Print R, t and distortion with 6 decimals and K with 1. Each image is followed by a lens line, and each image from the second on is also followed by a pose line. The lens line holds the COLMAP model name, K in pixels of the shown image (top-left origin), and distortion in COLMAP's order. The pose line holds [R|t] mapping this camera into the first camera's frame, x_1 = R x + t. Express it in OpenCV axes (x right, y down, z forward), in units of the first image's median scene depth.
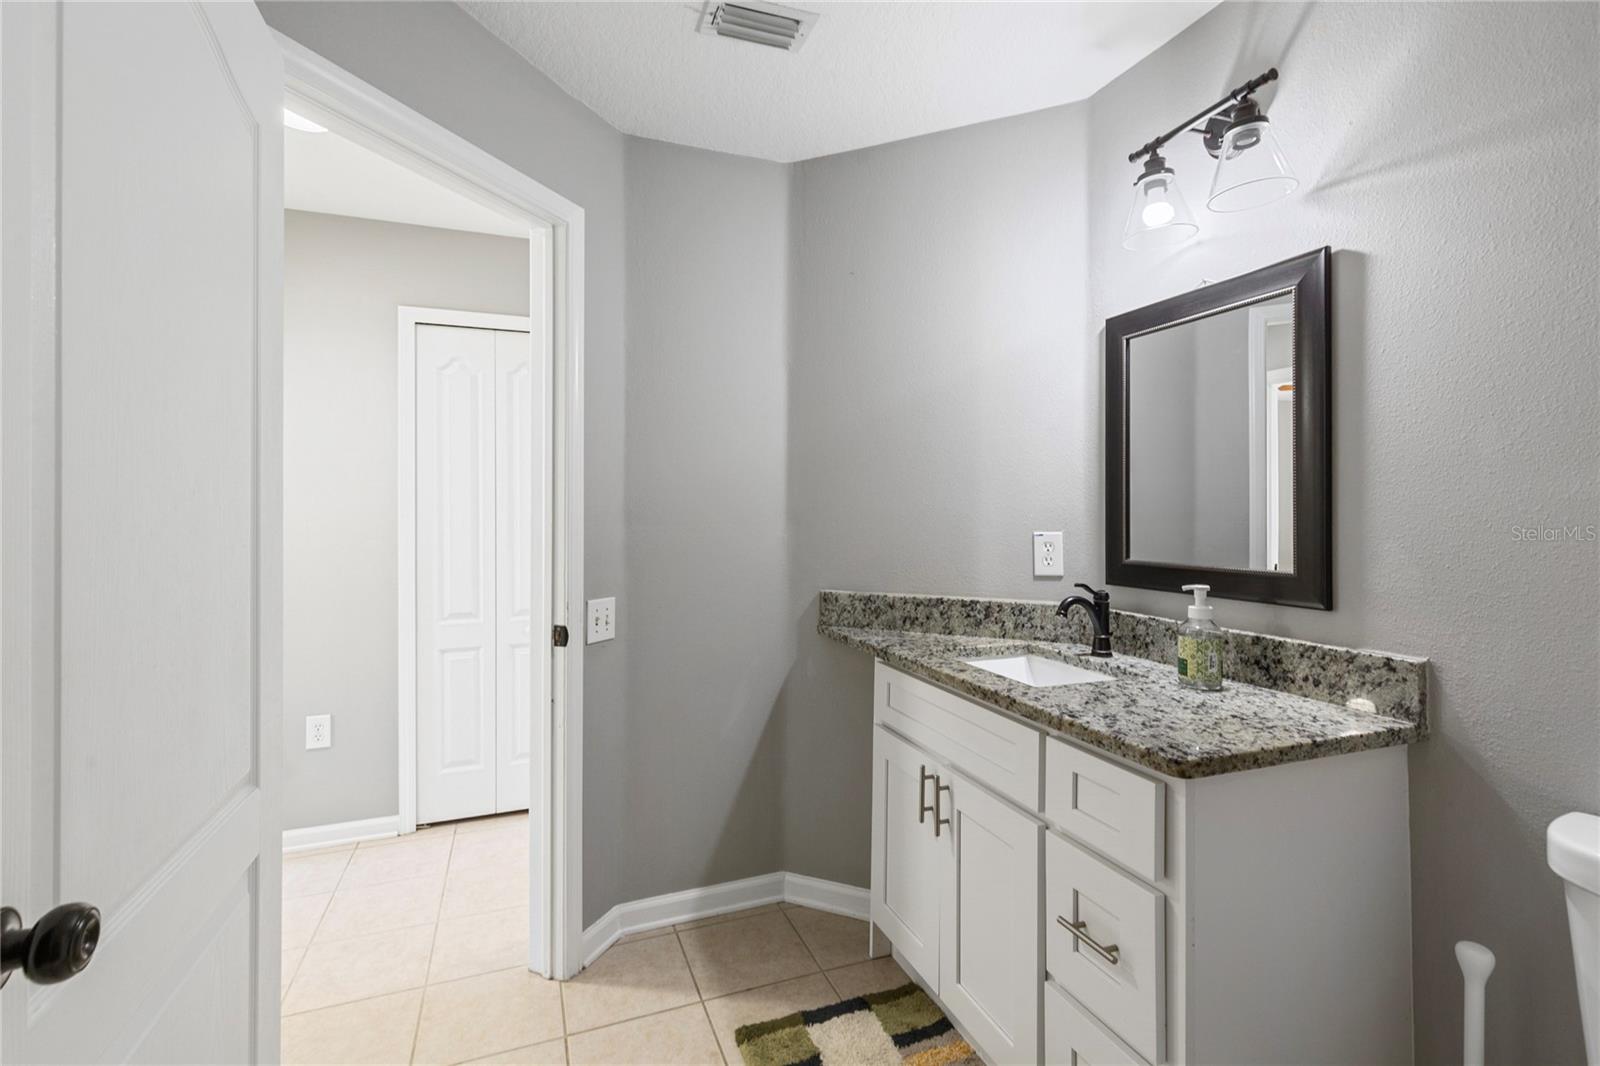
lens RADIAL K [[732.4, 0, 796.4], [0, 732.4, 513.4], [0, 0, 1]] dist [0.008115, 0.000354]
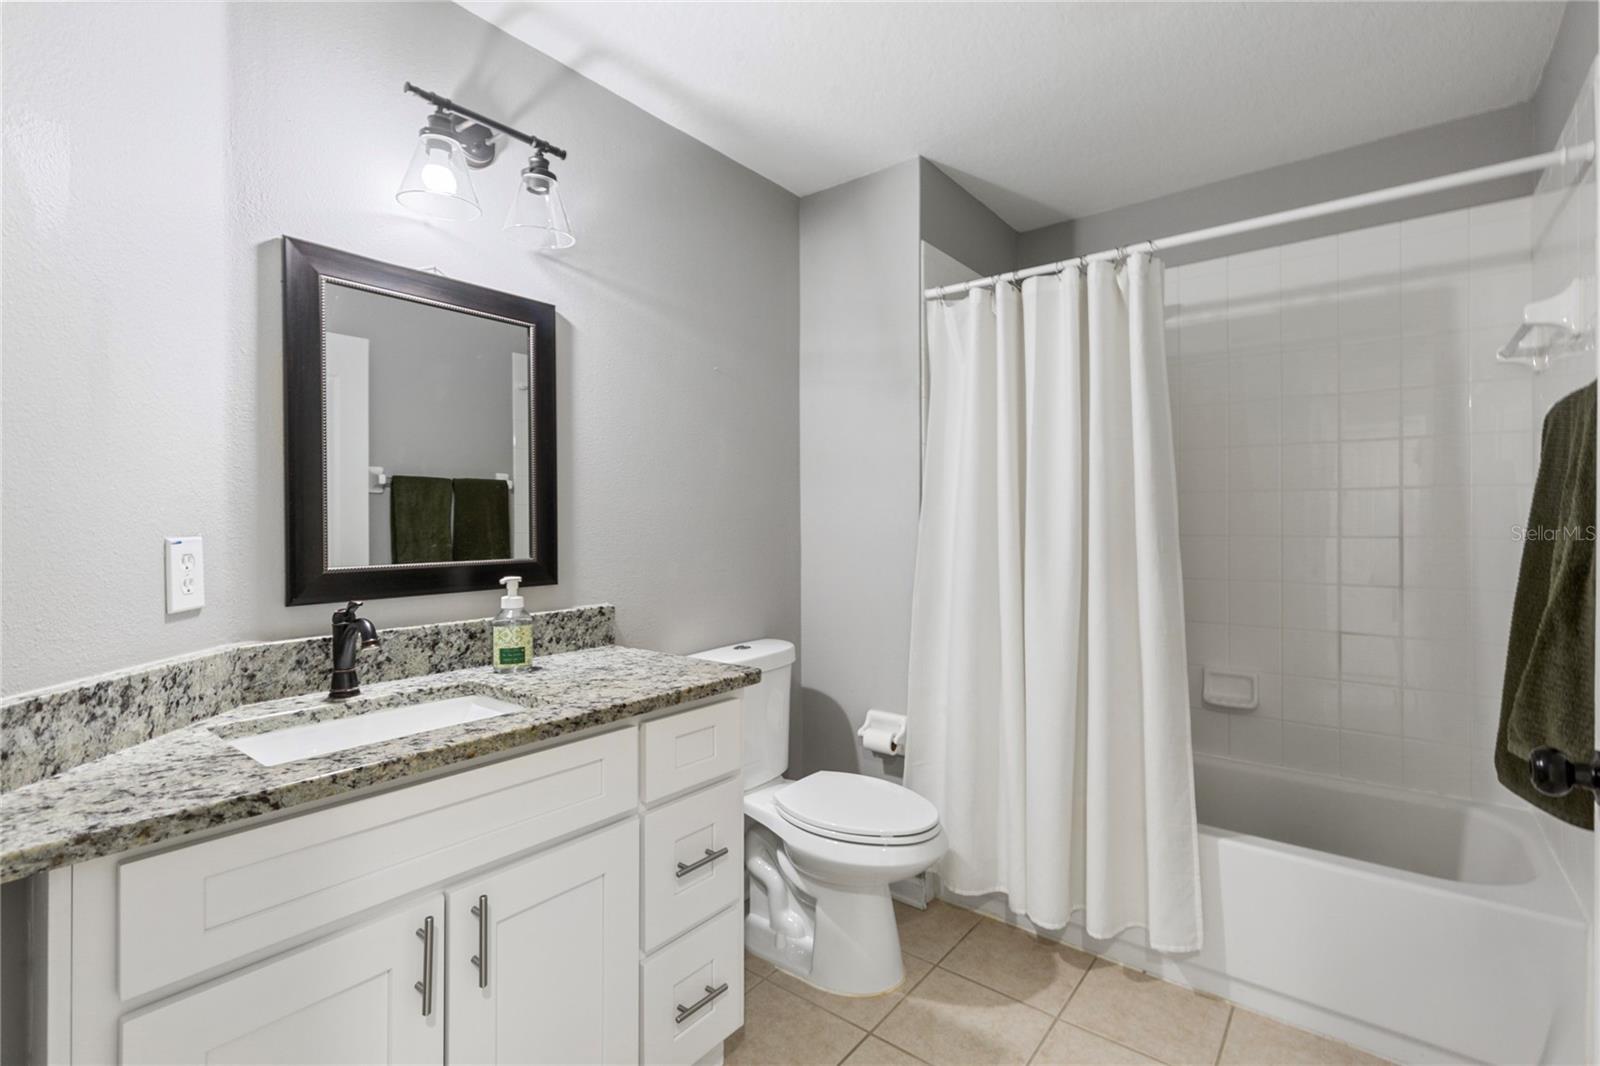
lens RADIAL K [[723.2, 0, 796.3], [0, 723.2, 528.1], [0, 0, 1]] dist [0.016323, -0.000111]
pose [[-0.499211, -0.003953, 0.866471, -0.481531], [0.006482, 0.999945, 0.008297, 0.019211], [-0.866456, 0.009759, -0.499158, 1.005318]]
